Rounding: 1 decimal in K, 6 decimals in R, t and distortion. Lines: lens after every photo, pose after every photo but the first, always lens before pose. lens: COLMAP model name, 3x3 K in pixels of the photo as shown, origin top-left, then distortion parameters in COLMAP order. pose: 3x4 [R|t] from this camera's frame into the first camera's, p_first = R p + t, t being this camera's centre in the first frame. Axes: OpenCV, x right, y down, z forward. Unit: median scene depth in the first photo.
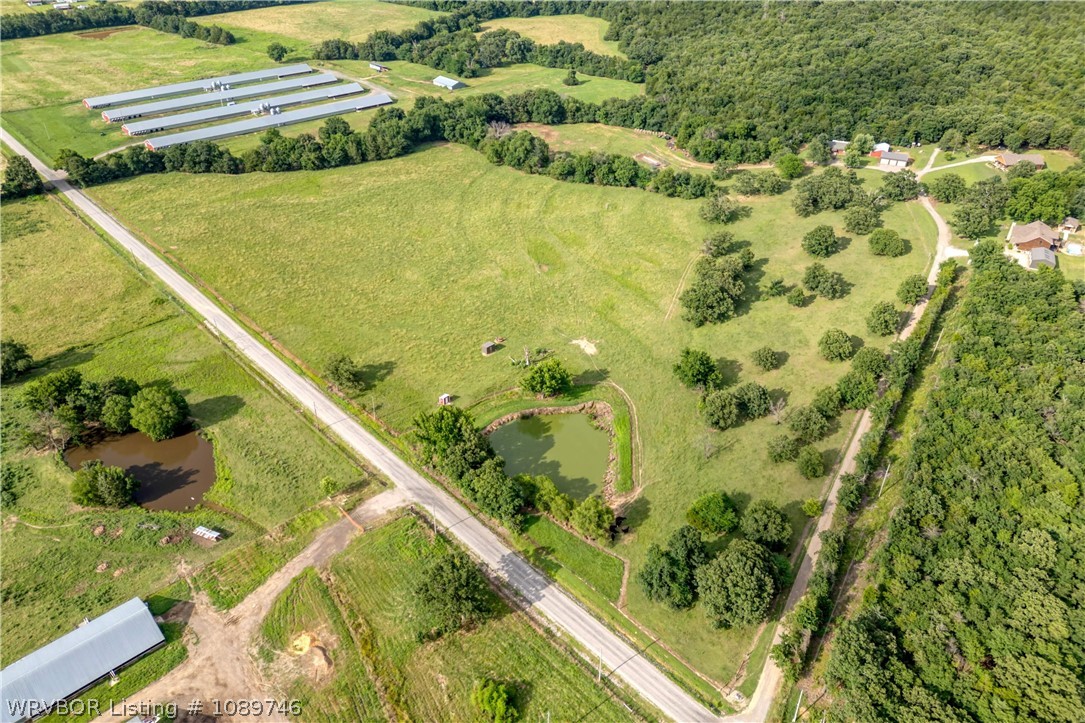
lens RADIAL K [[765.7, 0, 543.0], [0, 765.7, 364.7], [0, 0, 1]] dist [0.077816, -0.074592]
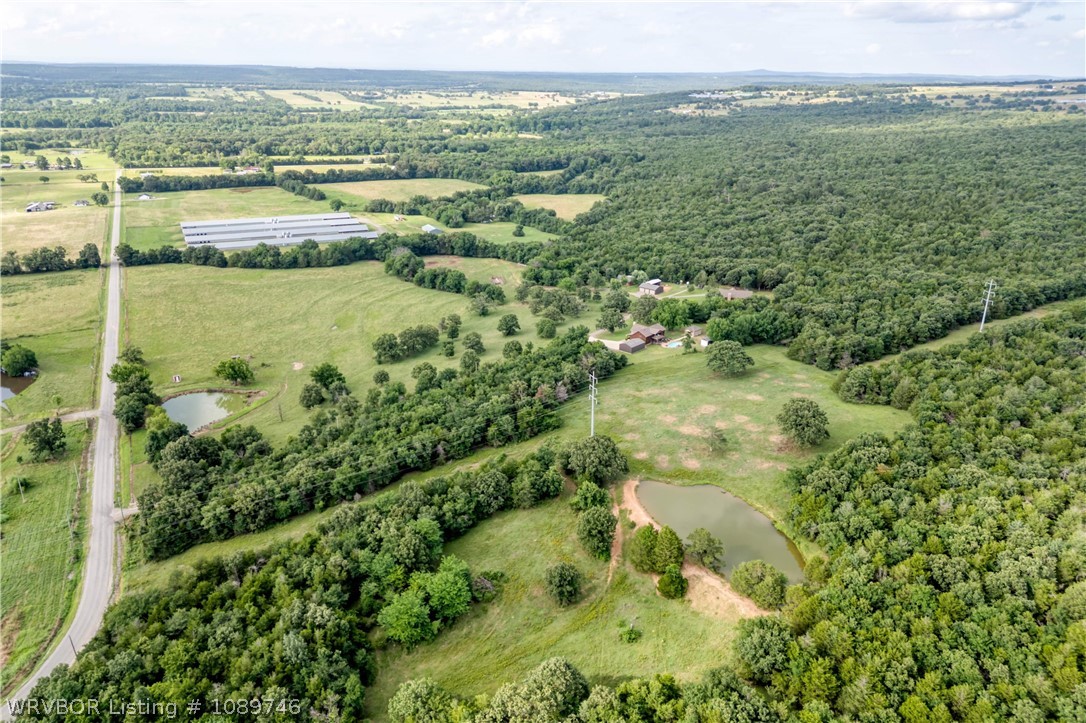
lens RADIAL K [[766.4, 0, 543.7], [0, 766.4, 361.7], [0, 0, 1]] dist [0.077816, -0.074592]
pose [[0.959105, 0.101063, -0.264394, 0.583554], [-0.159147, 0.964998, -0.208451, 0.131231], [0.234073, 0.242004, 0.941618, -0.185669]]
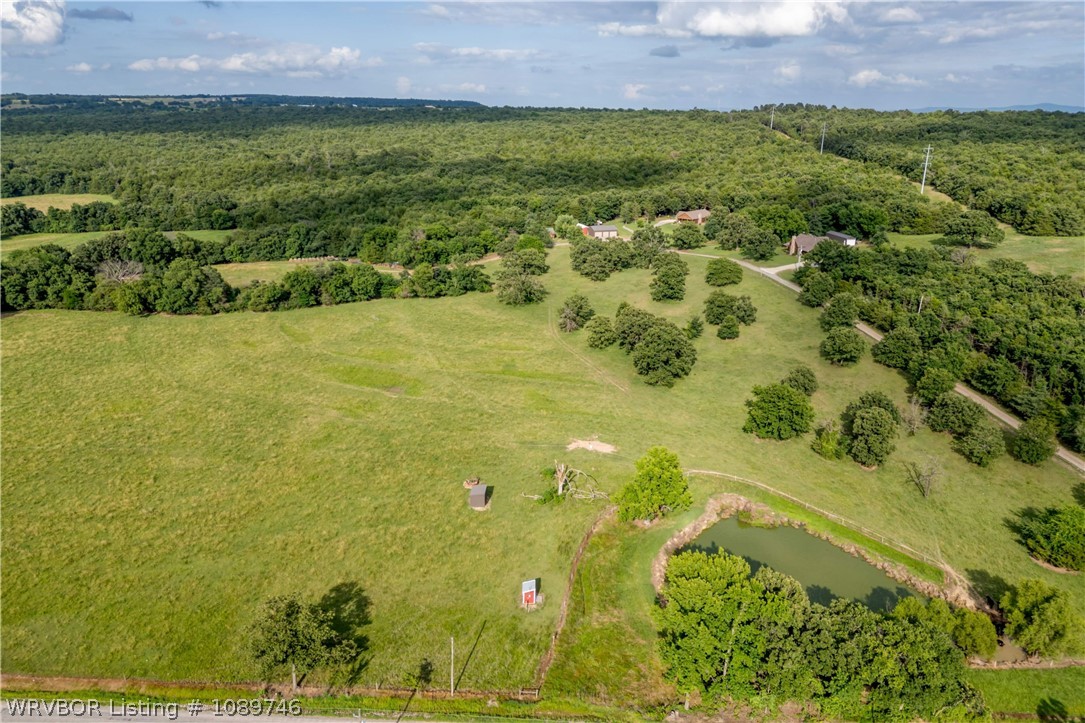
lens RADIAL K [[765.7, 0, 550.4], [0, 765.7, 366.1], [0, 0, 1]] dist [0.077816, -0.074592]
pose [[0.735823, -0.215951, 0.641817, -0.238541], [0.375000, 0.919138, -0.120664, -0.014552], [-0.563861, 0.329469, 0.757305, 0.331244]]
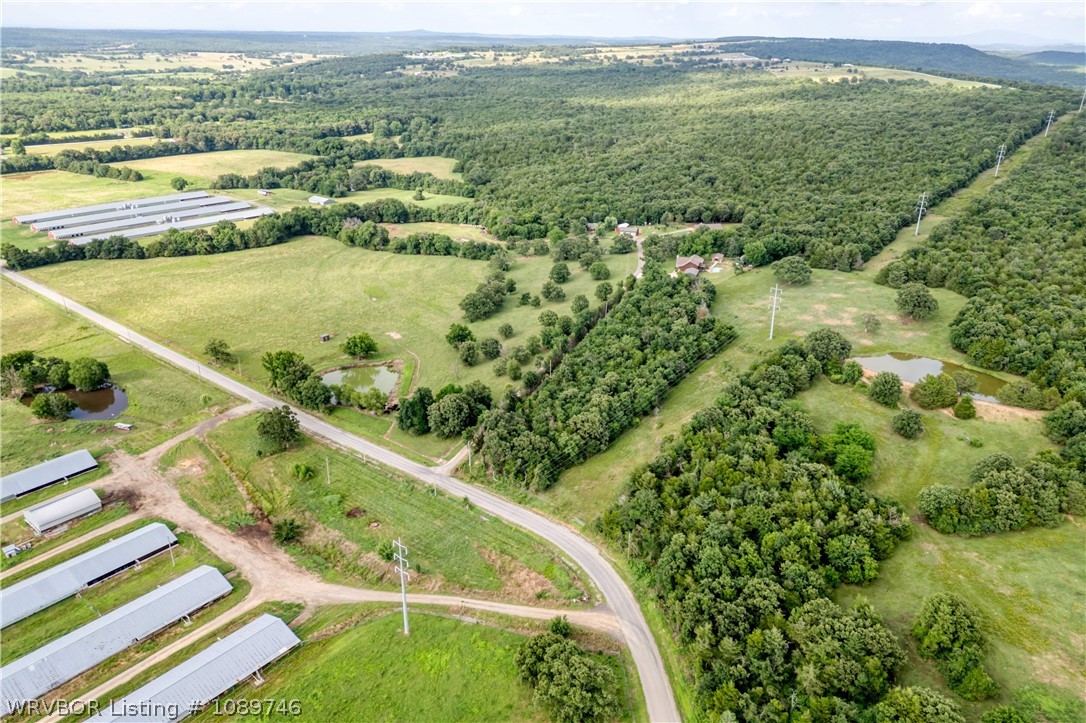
lens RADIAL K [[766.4, 0, 542.7], [0, 766.4, 368.2], [0, 0, 1]] dist [0.077816, -0.074592]
pose [[0.992515, -0.049264, 0.111741, 0.112248], [0.068591, 0.981939, -0.176327, 0.207542], [-0.101037, 0.182672, 0.977969, -0.305479]]
